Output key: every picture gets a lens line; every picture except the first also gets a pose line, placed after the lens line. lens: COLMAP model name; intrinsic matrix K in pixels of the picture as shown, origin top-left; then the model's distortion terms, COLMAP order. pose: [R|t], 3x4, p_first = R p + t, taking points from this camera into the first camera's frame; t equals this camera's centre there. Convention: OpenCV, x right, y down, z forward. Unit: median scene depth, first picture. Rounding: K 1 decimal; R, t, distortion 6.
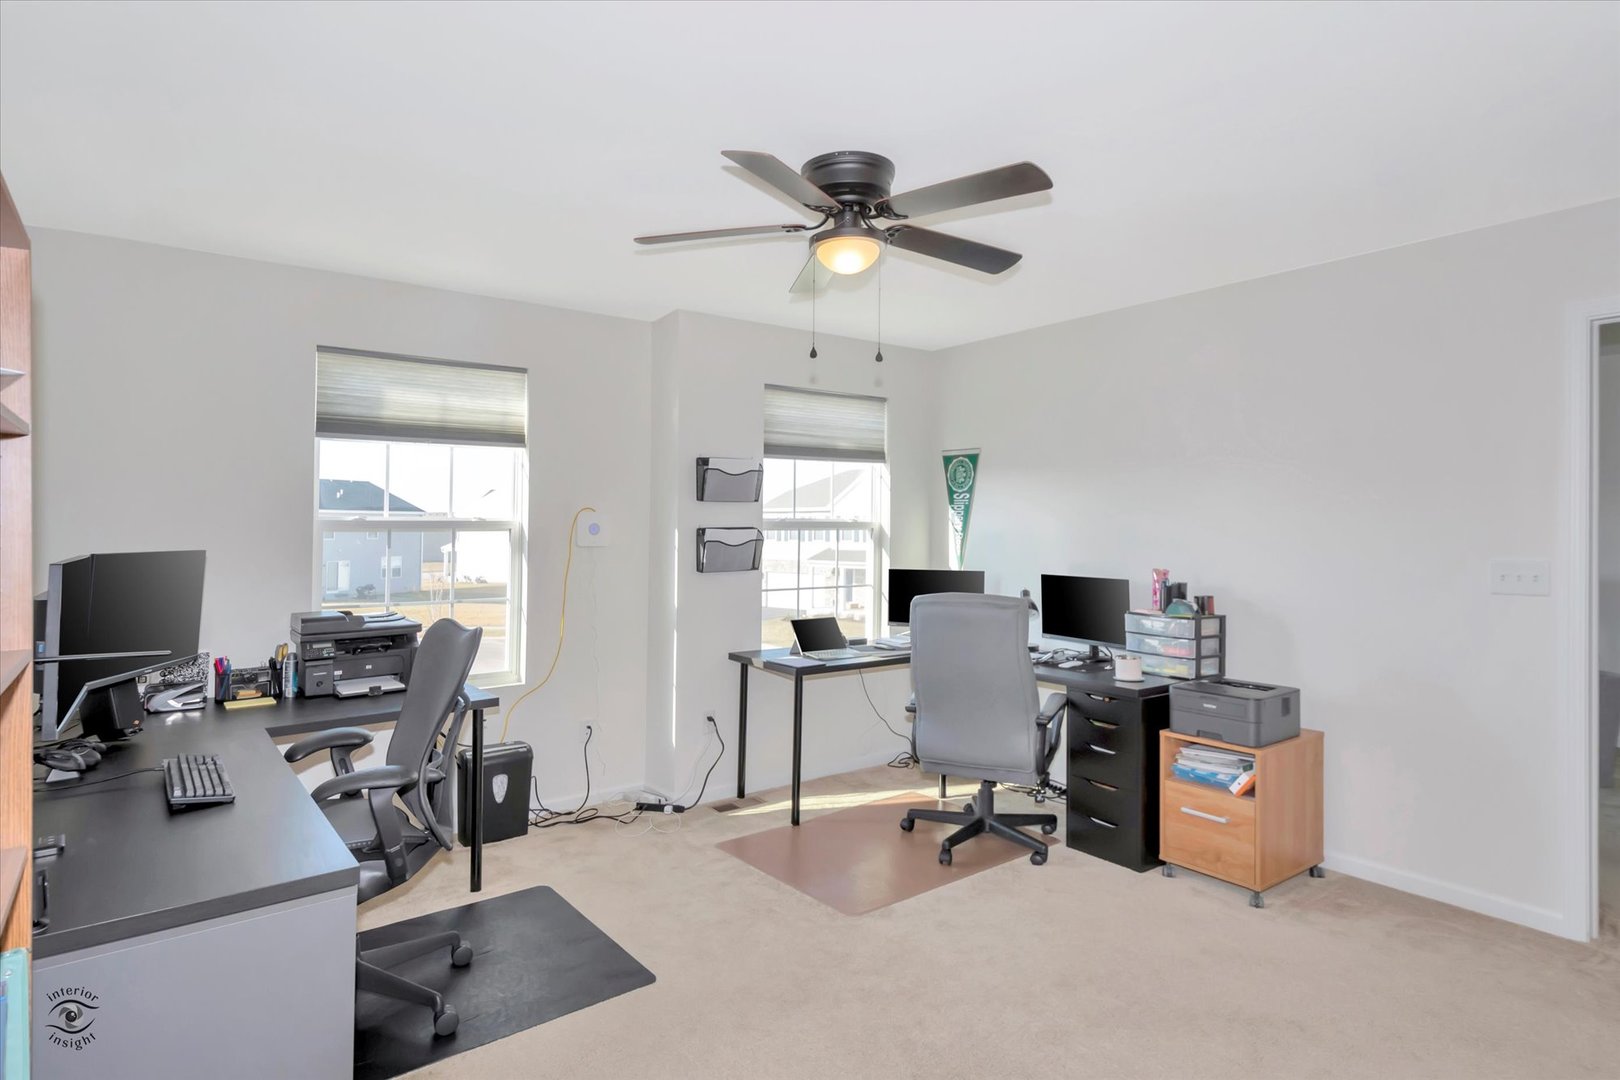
lens RADIAL K [[877.9, 0, 809.2], [0, 877.9, 512.4], [0, 0, 1]] dist [-0.000022, -0.000354]
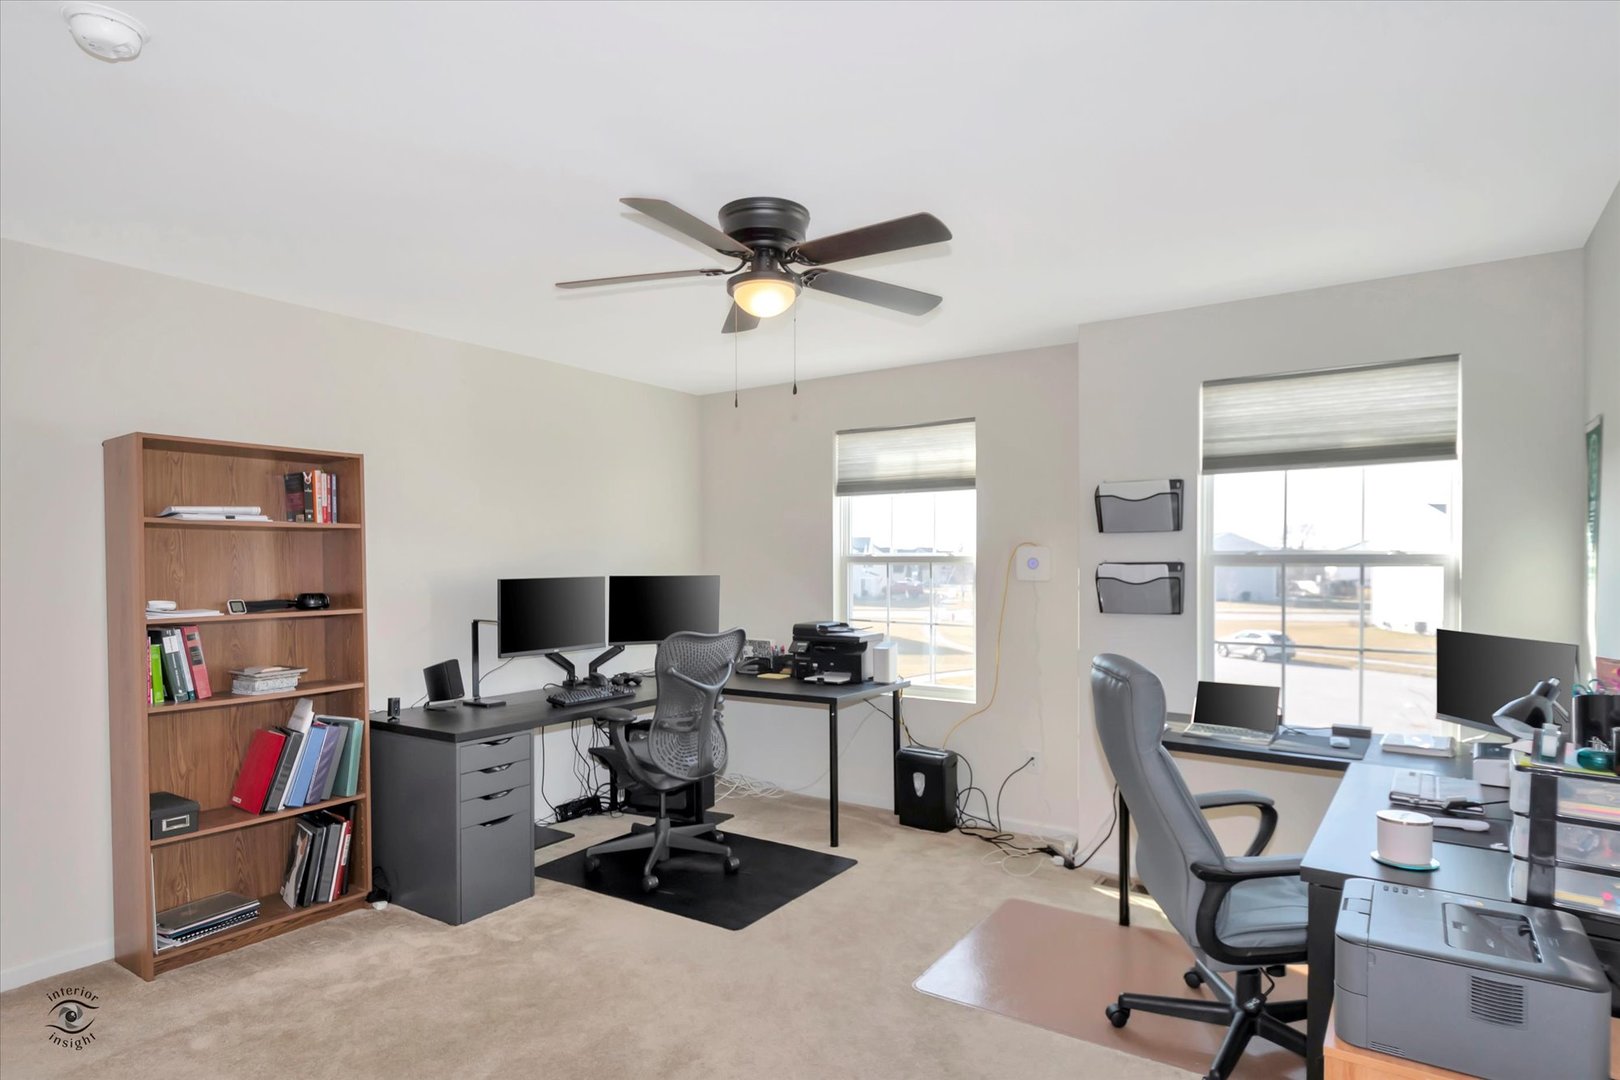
lens RADIAL K [[884.0, 0, 811.0], [0, 884.0, 561.7], [0, 0, 1]] dist [0.002071, -0.001272]
pose [[0.312474, 0.001369, -0.949925, 0.668284], [0.014982, 0.999867, 0.006369, 0.006642], [0.949808, -0.016222, 0.312412, 0.460016]]
